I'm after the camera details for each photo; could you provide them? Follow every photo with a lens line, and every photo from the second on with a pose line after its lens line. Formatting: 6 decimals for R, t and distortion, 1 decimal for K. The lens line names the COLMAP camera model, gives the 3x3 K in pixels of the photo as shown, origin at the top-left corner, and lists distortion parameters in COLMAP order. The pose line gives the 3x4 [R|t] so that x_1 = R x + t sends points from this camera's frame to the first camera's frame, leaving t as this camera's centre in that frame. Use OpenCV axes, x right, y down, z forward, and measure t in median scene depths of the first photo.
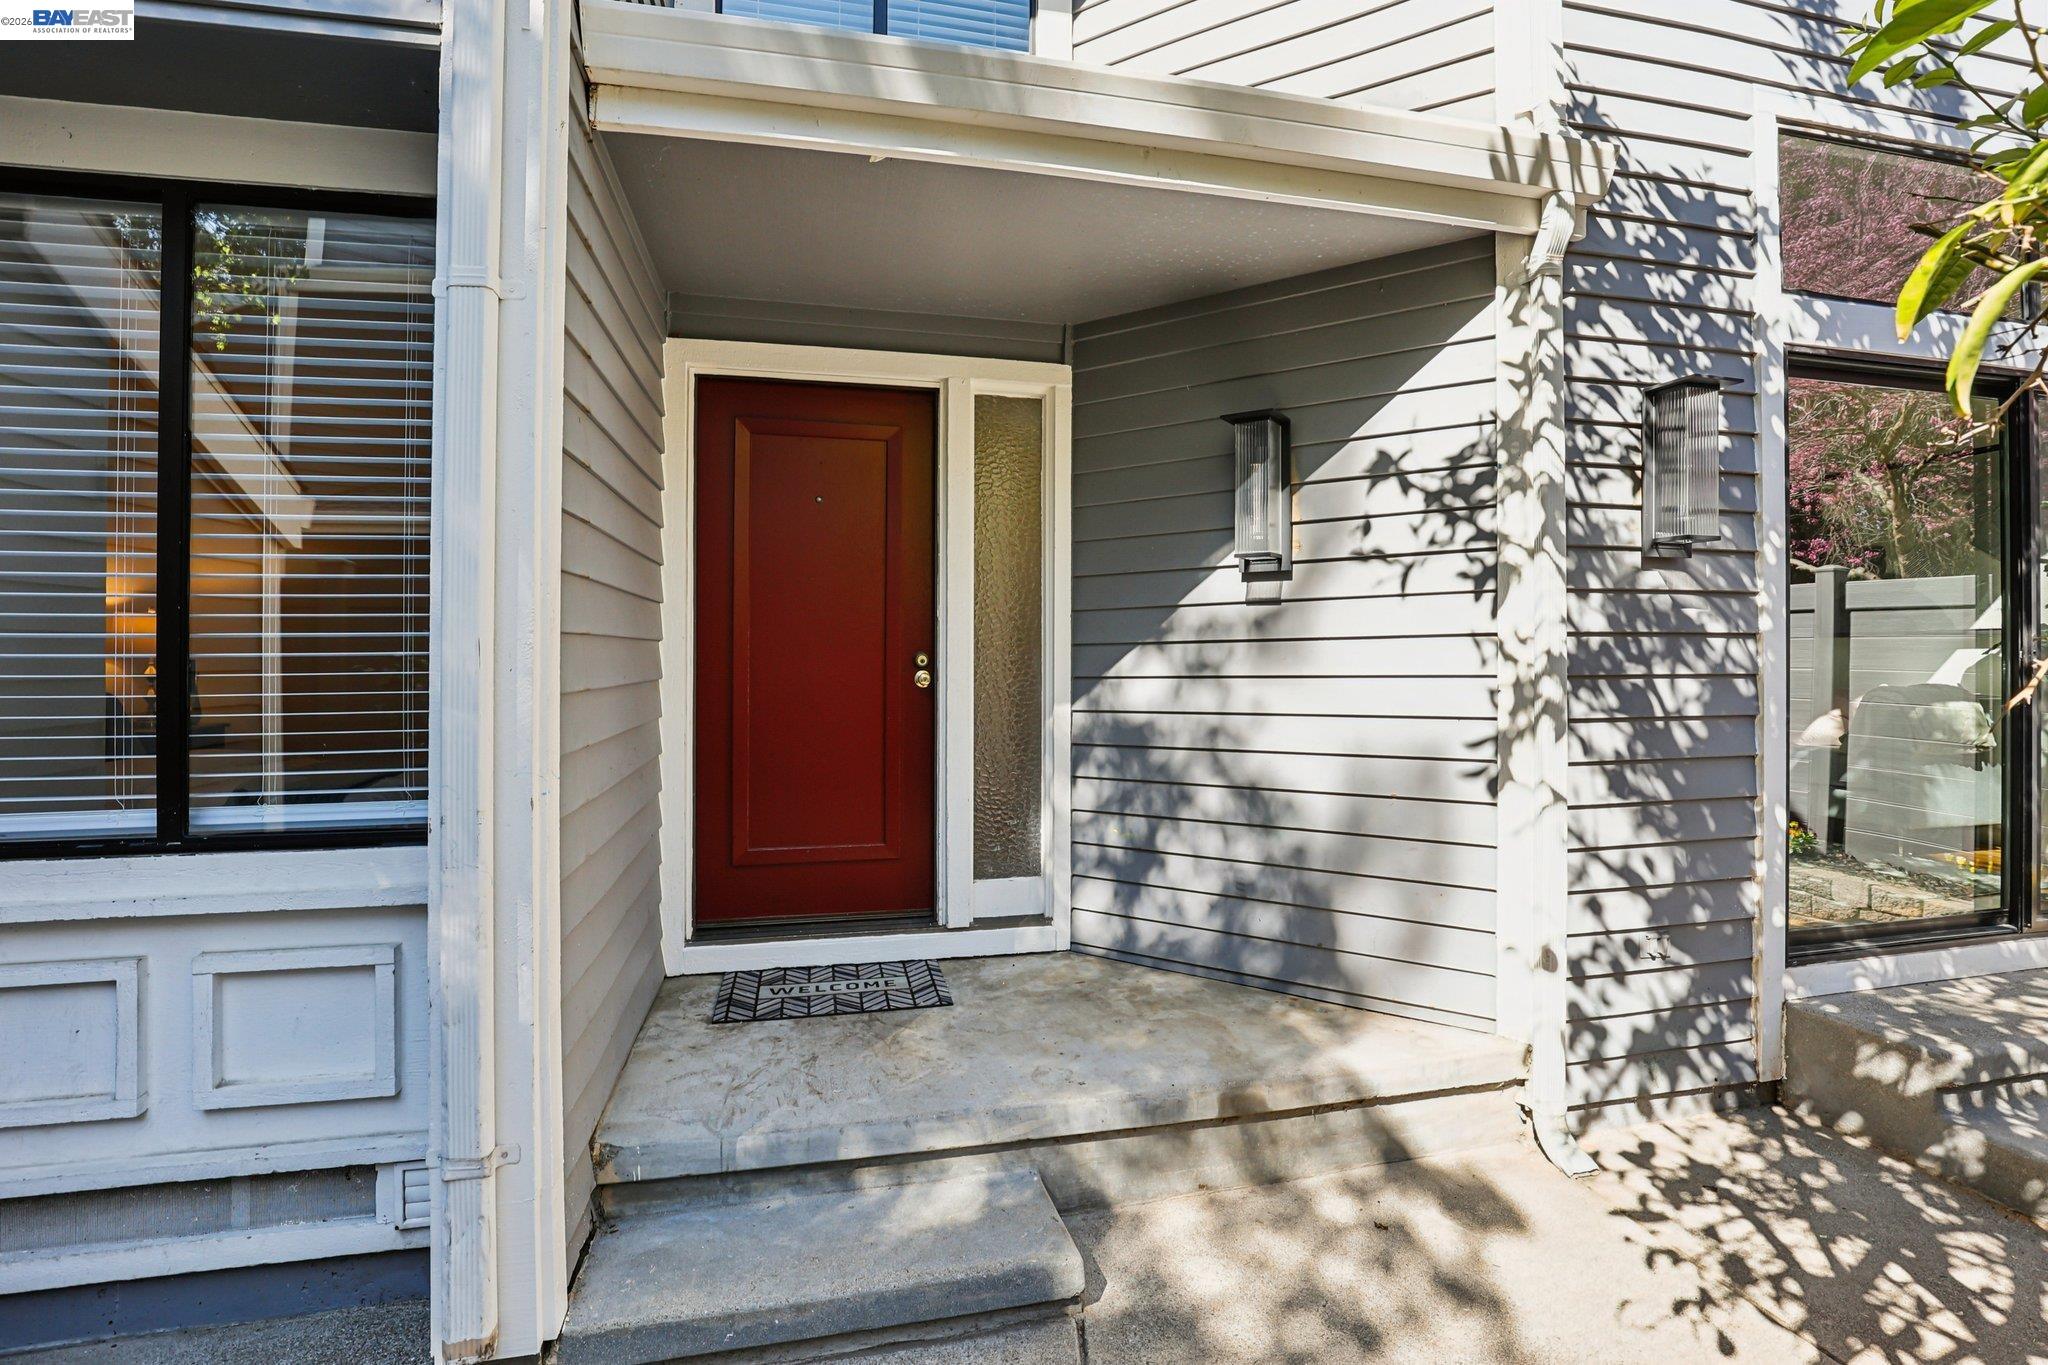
lens RADIAL K [[958.8, 0, 1030.6], [0, 958.8, 649.0], [0, 0, 1]] dist [-0.002561, 0.000210]
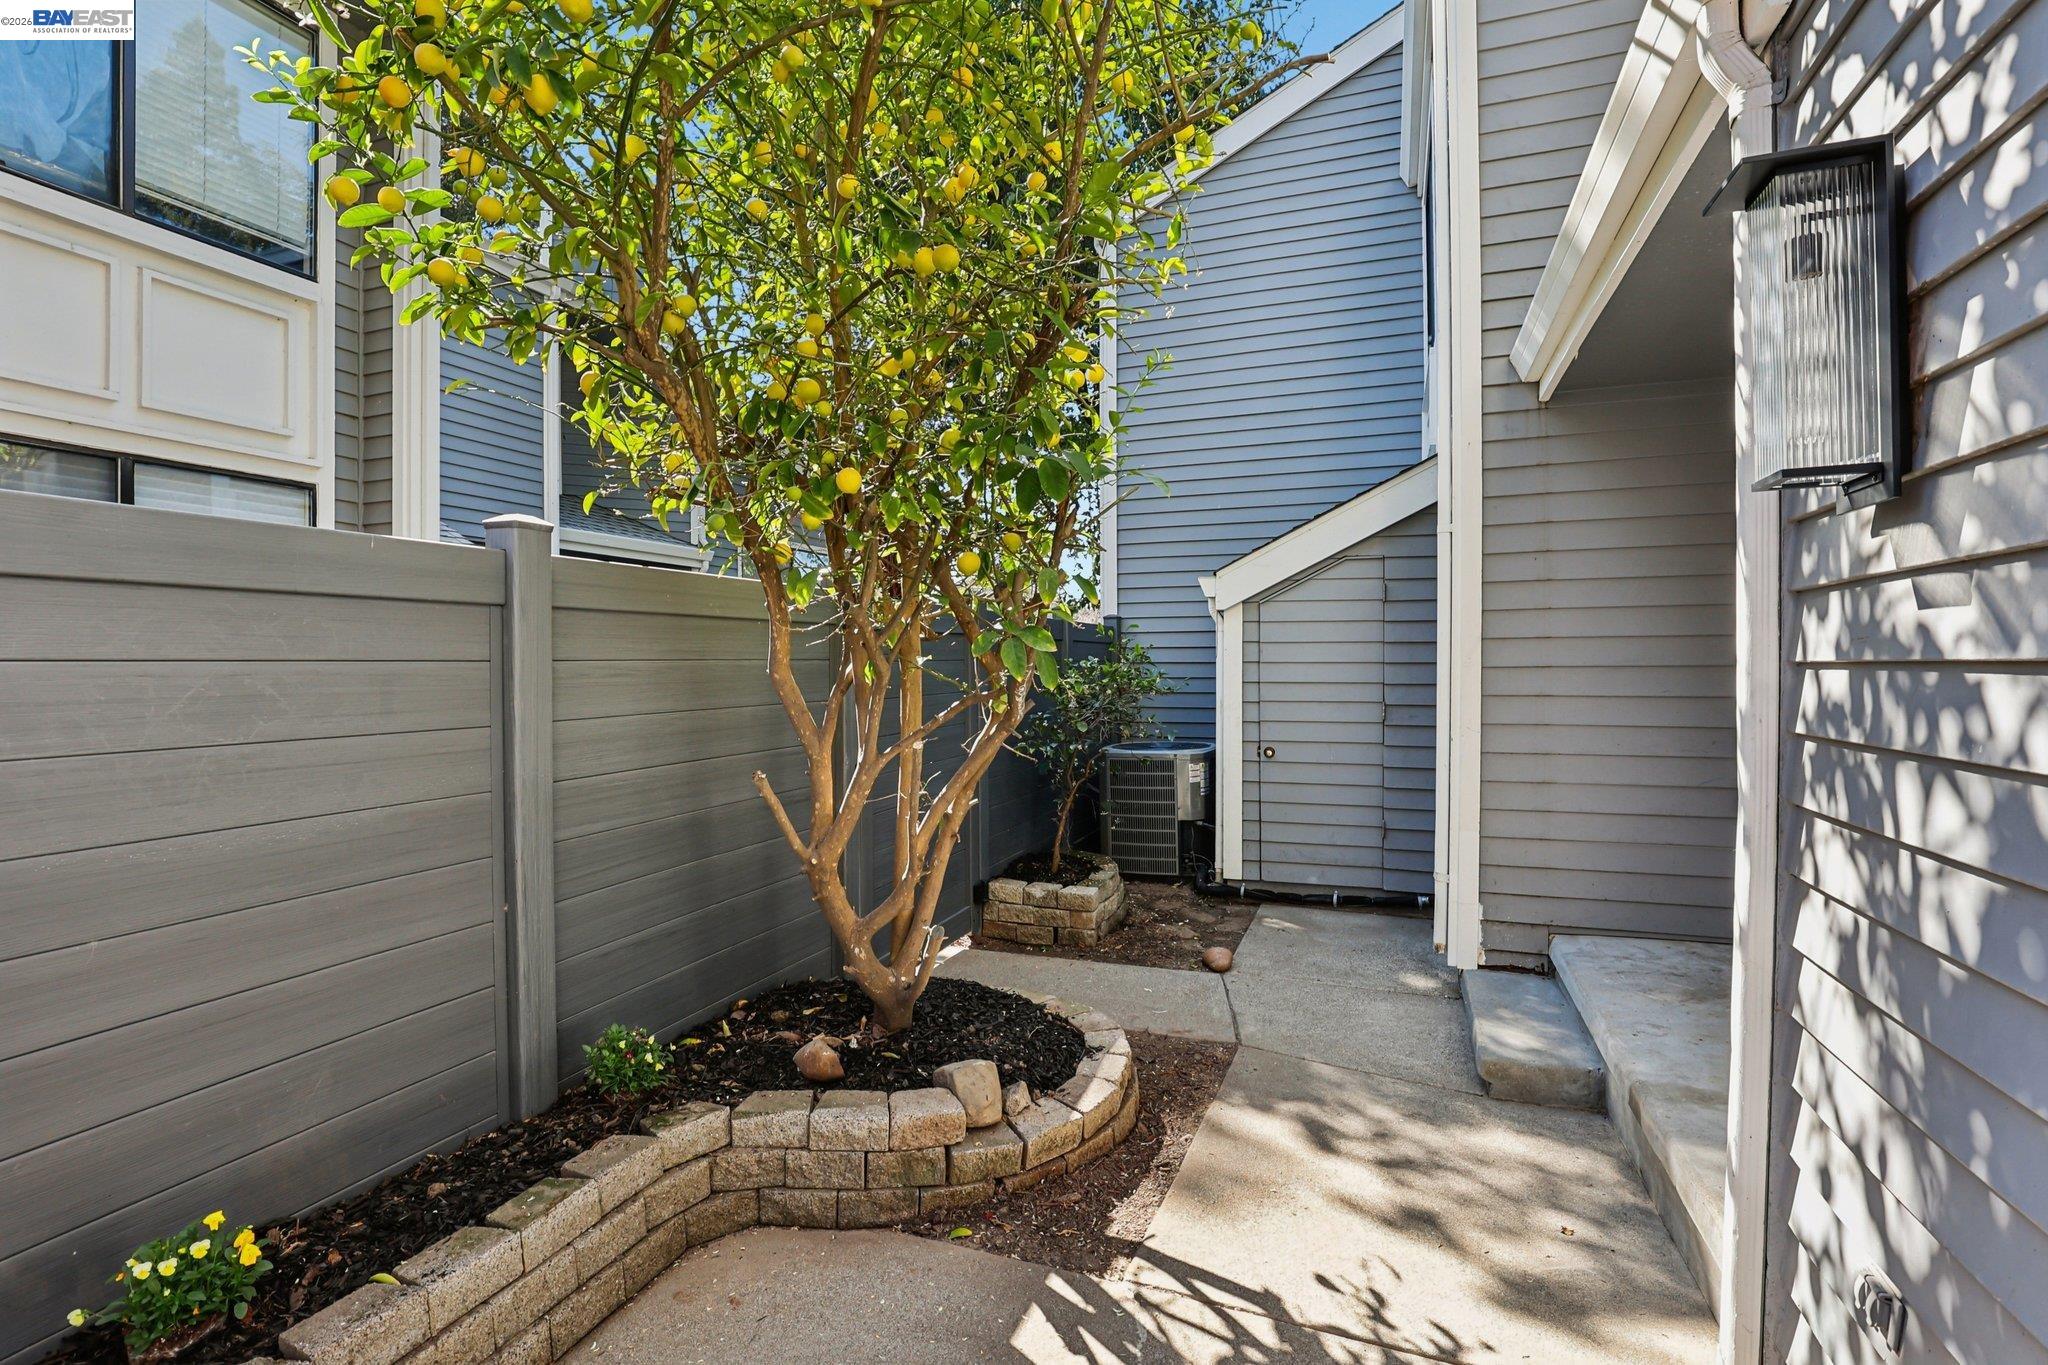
lens RADIAL K [[918.6, 0, 1084.8], [0, 918.6, 670.3], [0, 0, 1]] dist [-0.015939, 0.000364]
pose [[-0.523741, 0.007070, -0.851848, 1.237307], [0.008413, 0.999960, 0.003126, -0.022238], [0.851836, -0.005530, -0.523779, 0.903796]]
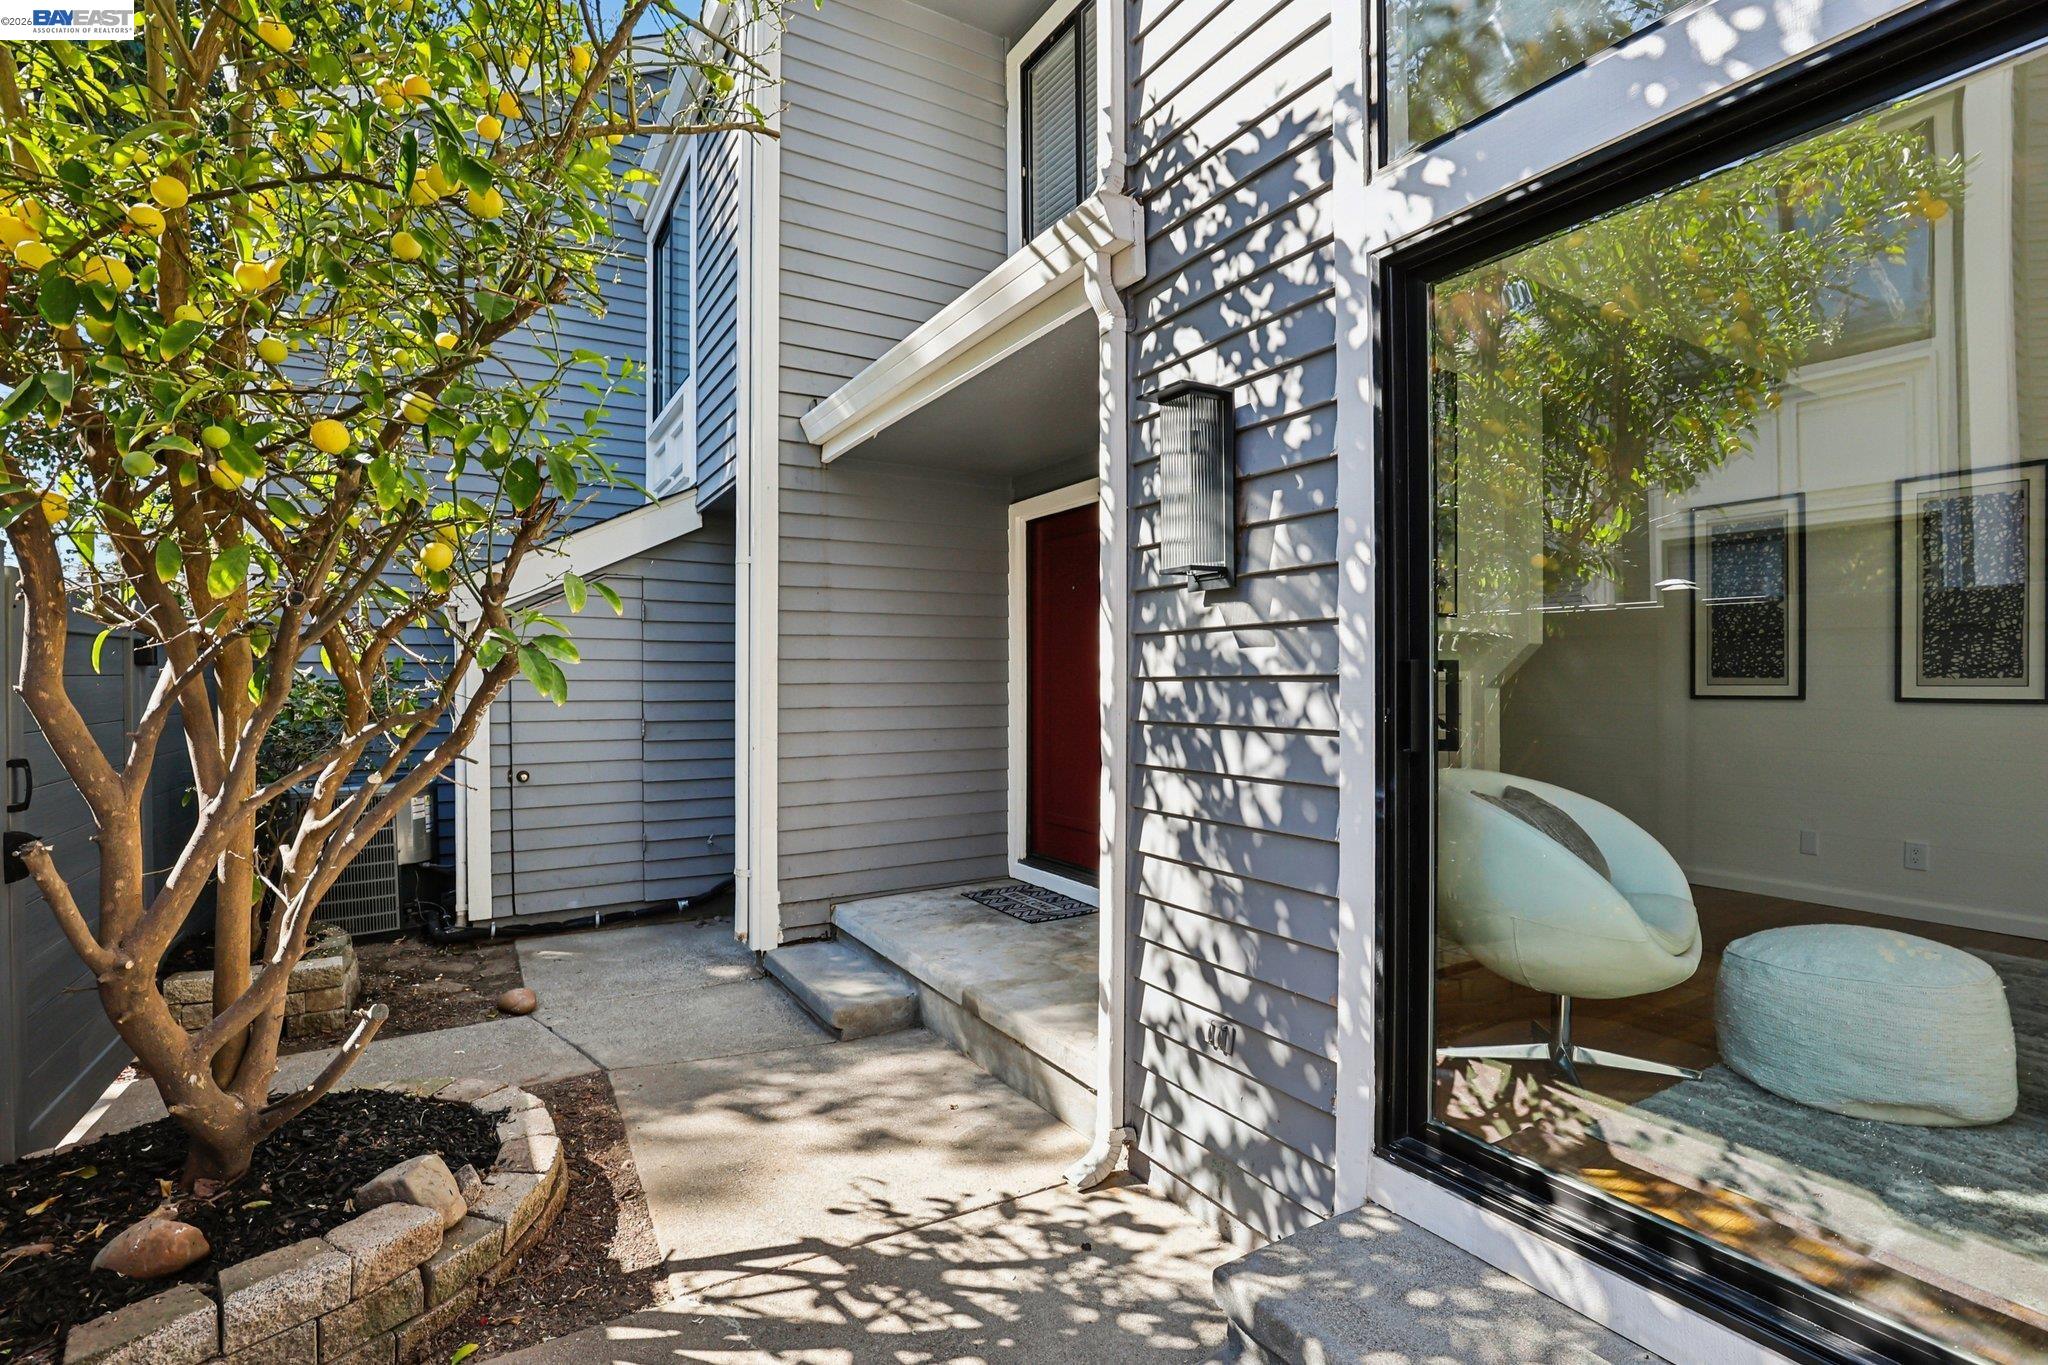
lens RADIAL K [[906.1, 0, 993.7], [0, 906.1, 682.3], [0, 0, 1]] dist [-0.029318, 0.011311]
pose [[0.291448, -0.000770, -0.956586, 1.362845], [0.010157, 0.999946, 0.002290, -0.020043], [0.956533, -0.010384, 0.291440, 0.569287]]
